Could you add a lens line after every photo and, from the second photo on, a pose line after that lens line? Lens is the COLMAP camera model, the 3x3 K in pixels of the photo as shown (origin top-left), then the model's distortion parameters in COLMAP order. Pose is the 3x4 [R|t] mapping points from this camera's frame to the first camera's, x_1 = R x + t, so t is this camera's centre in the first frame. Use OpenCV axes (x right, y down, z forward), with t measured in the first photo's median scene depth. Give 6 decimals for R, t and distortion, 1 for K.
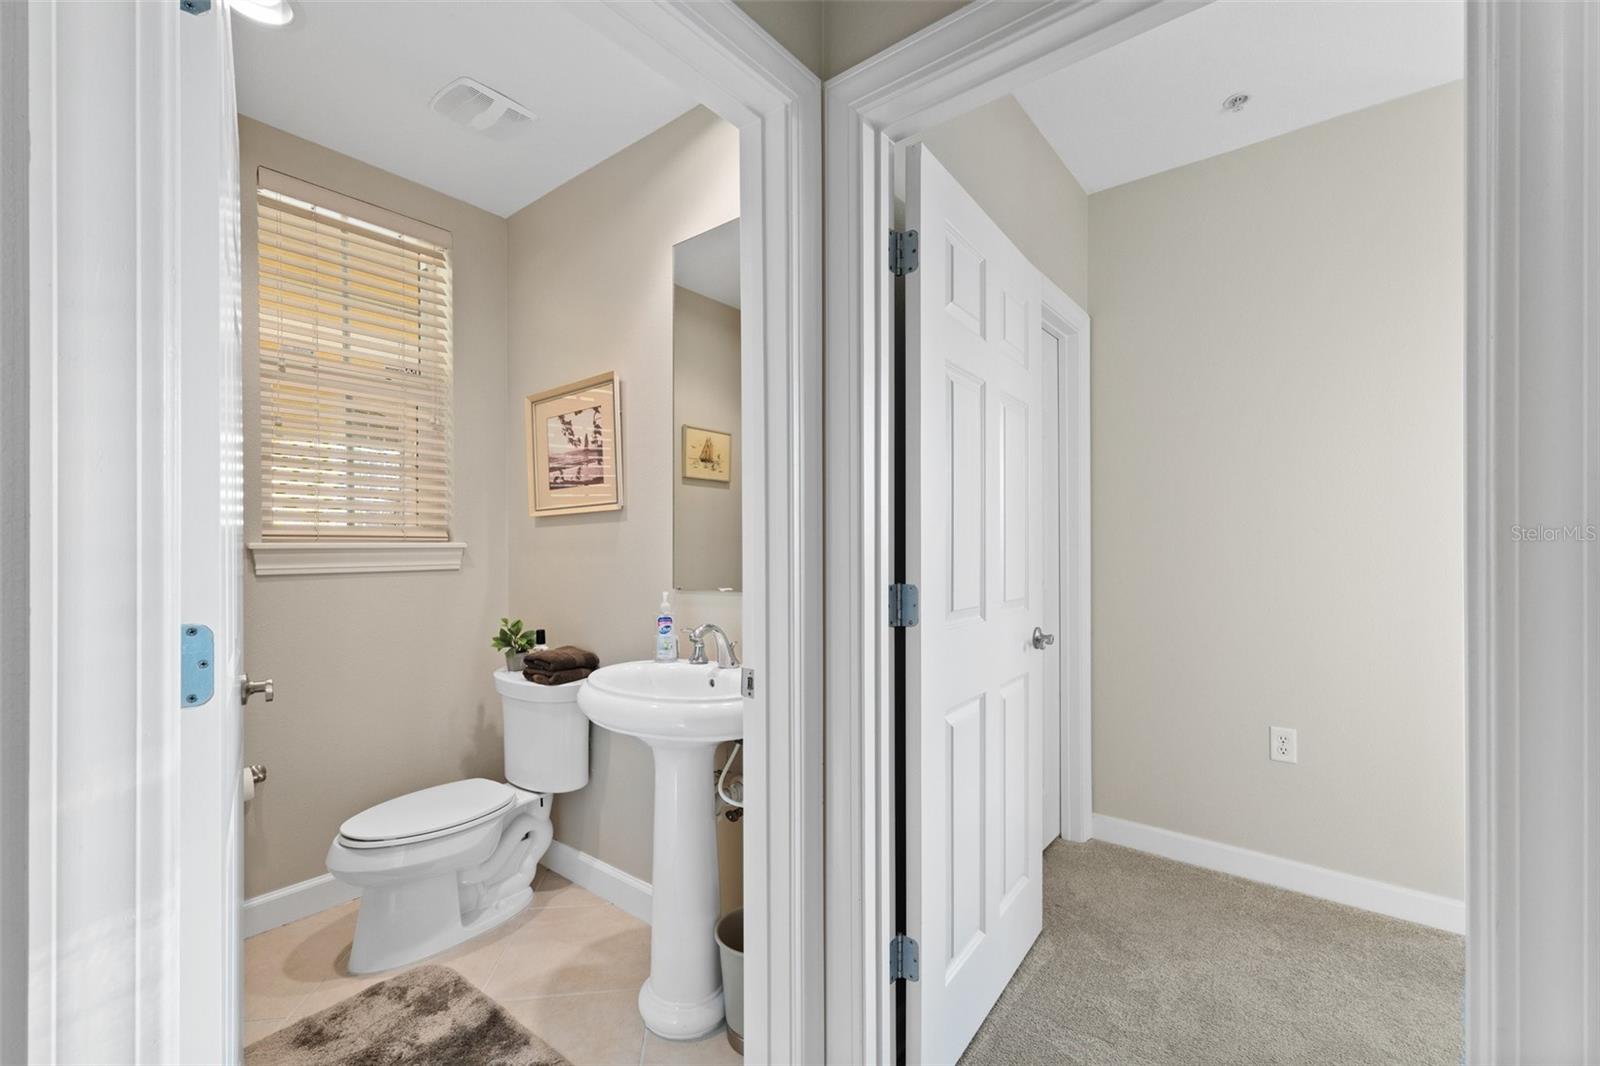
lens RADIAL K [[675.2, 0, 803.2], [0, 675.2, 520.7], [0, 0, 1]] dist [0.003437, 0.000247]
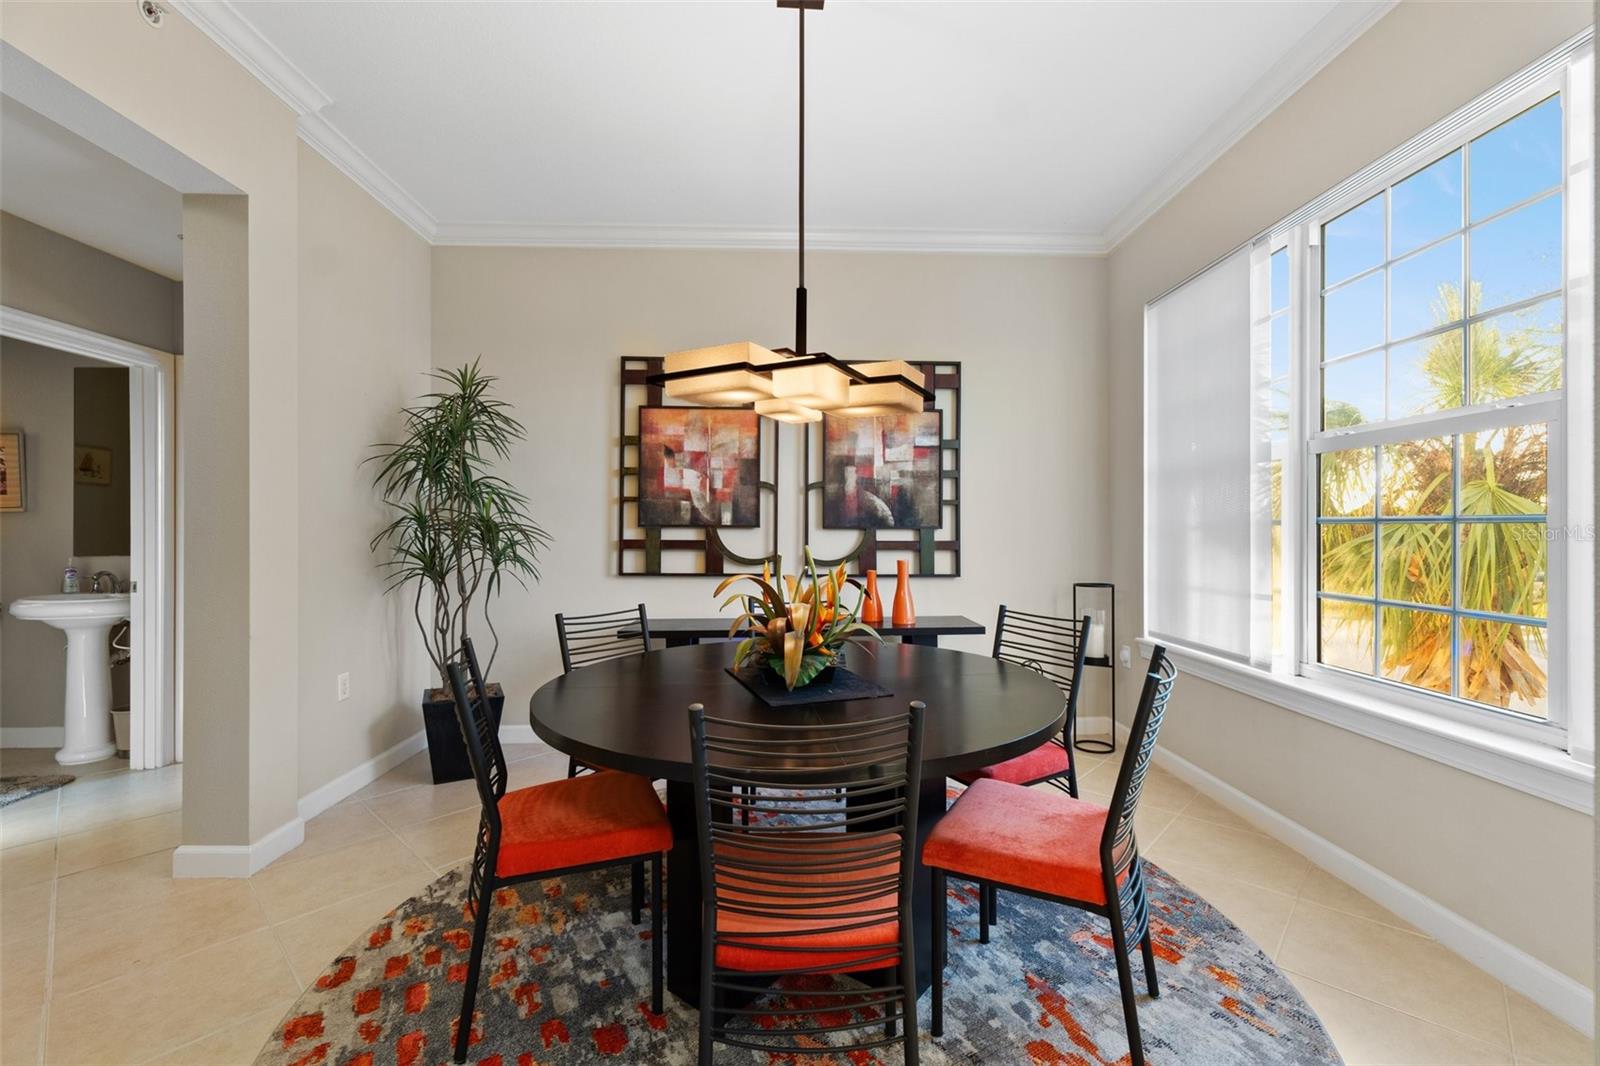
lens RADIAL K [[675.2, 0, 803.2], [0, 675.2, 520.7], [0, 0, 1]] dist [0.003437, 0.000247]
pose [[0.761768, 0.006149, 0.647820, 0.137337], [-0.008822, 0.999961, 0.000882, -0.011940], [-0.647789, -0.006387, 0.761793, -1.942463]]
